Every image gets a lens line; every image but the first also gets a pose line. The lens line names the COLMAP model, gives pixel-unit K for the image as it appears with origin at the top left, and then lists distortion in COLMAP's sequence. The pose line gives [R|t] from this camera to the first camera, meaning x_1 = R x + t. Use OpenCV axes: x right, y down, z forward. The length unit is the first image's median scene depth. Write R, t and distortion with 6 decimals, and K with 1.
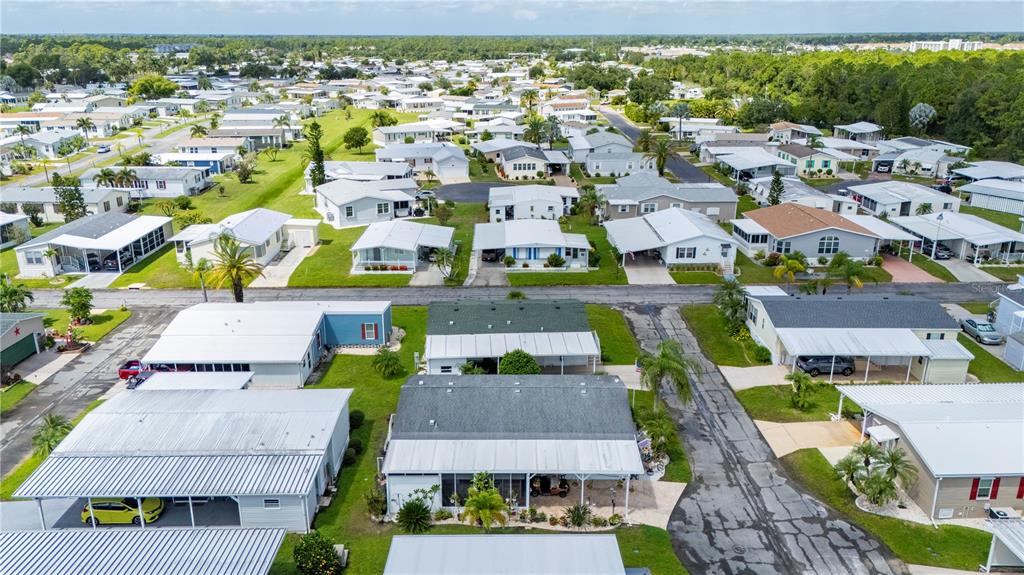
lens RADIAL K [[761.5, 0, 513.8], [0, 761.5, 286.9], [0, 0, 1]] dist [0.075827, -0.076708]
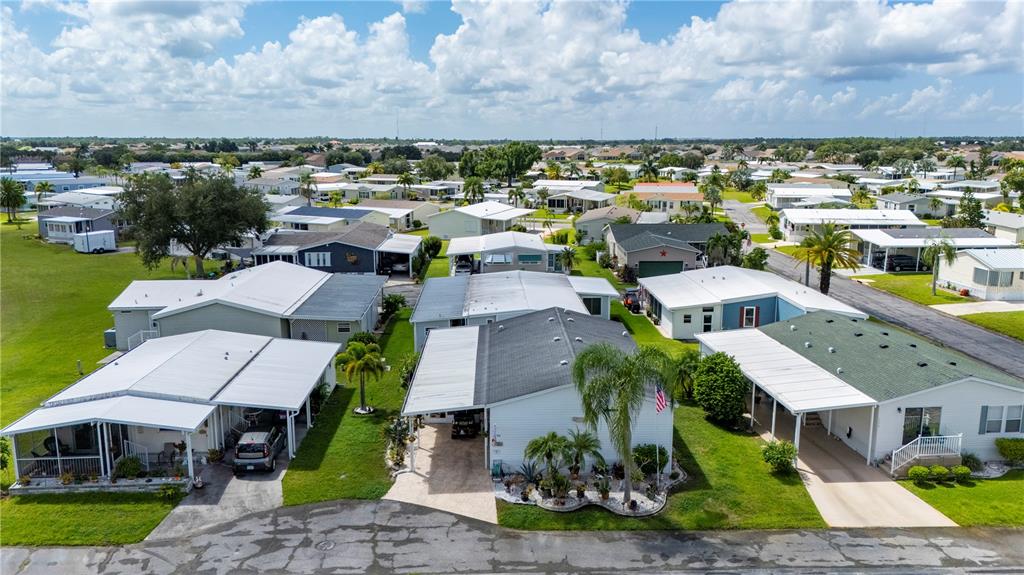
lens RADIAL K [[756.5, 0, 506.0], [0, 756.5, 267.2], [0, 0, 1]] dist [0.032783, -0.001111]
pose [[0.020975, 0.164795, -0.986105, 0.412026], [-0.308859, 0.939145, 0.150377, -0.020367], [0.950877, 0.301413, 0.070597, 0.458107]]
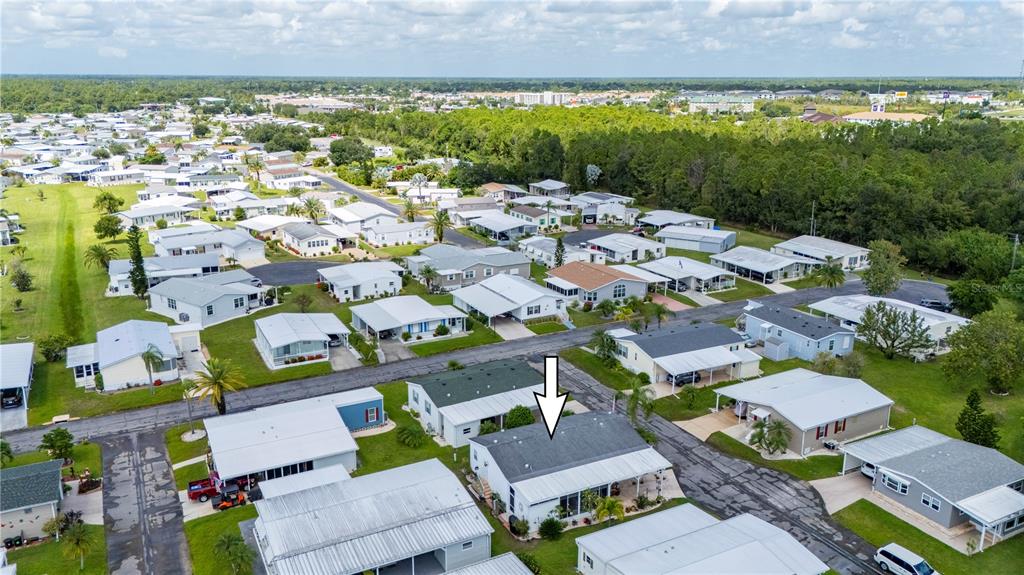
lens RADIAL K [[748.8, 0, 512.6], [0, 748.8, 289.4], [0, 0, 1]] dist [0.078209, -0.081401]
pose [[0.890027, -0.120056, 0.439817, -0.353596], [0.139048, 0.990224, -0.011082, -0.068226], [-0.434187, 0.071018, 0.898019, -0.133927]]
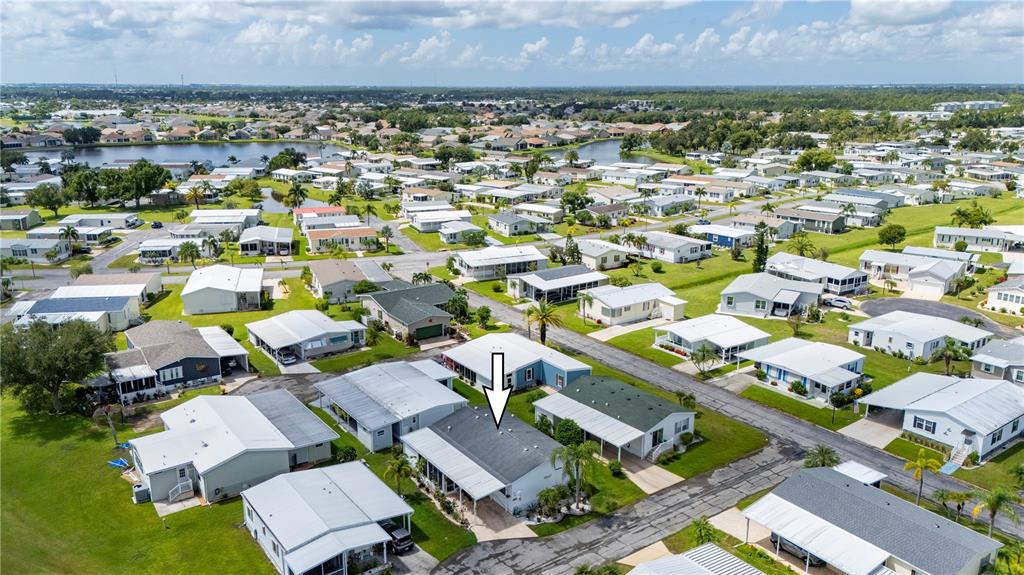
lens RADIAL K [[761.2, 0, 511.0], [0, 761.2, 286.4], [0, 0, 1]] dist [0.070835, -0.084721]
pose [[0.575383, 0.210634, -0.790296, 0.613385], [-0.257461, 0.963791, 0.069428, -0.136208], [0.776304, 0.163523, 0.608780, 0.018708]]
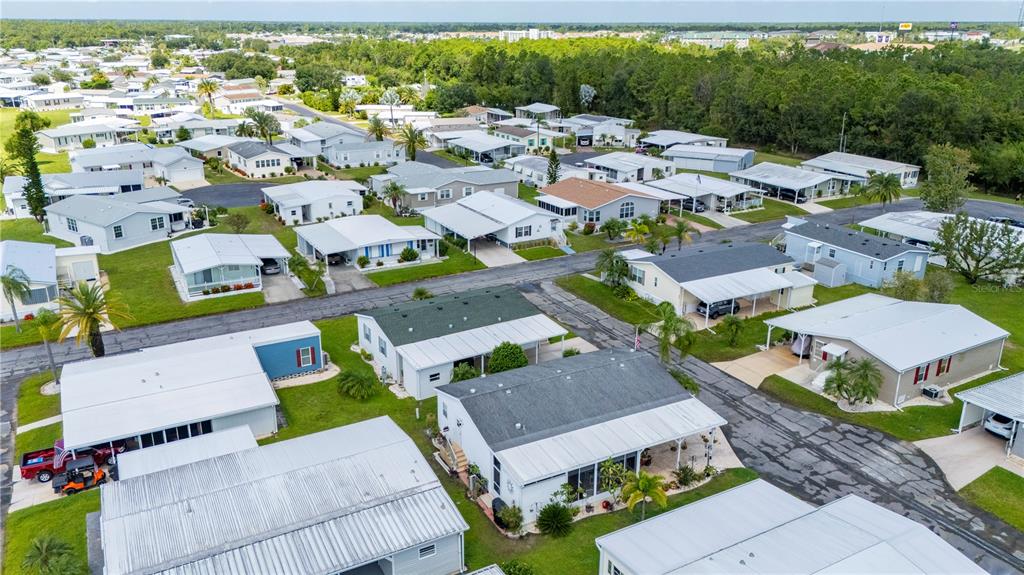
lens RADIAL K [[752.1, 0, 511.9], [0, 752.1, 289.8], [0, 0, 1]] dist [0.066361, -0.057932]
pose [[0.881160, -0.154111, 0.446998, -0.258132], [0.144098, 0.987946, 0.056555, -0.024755], [-0.450325, 0.014578, 0.892745, 0.073092]]
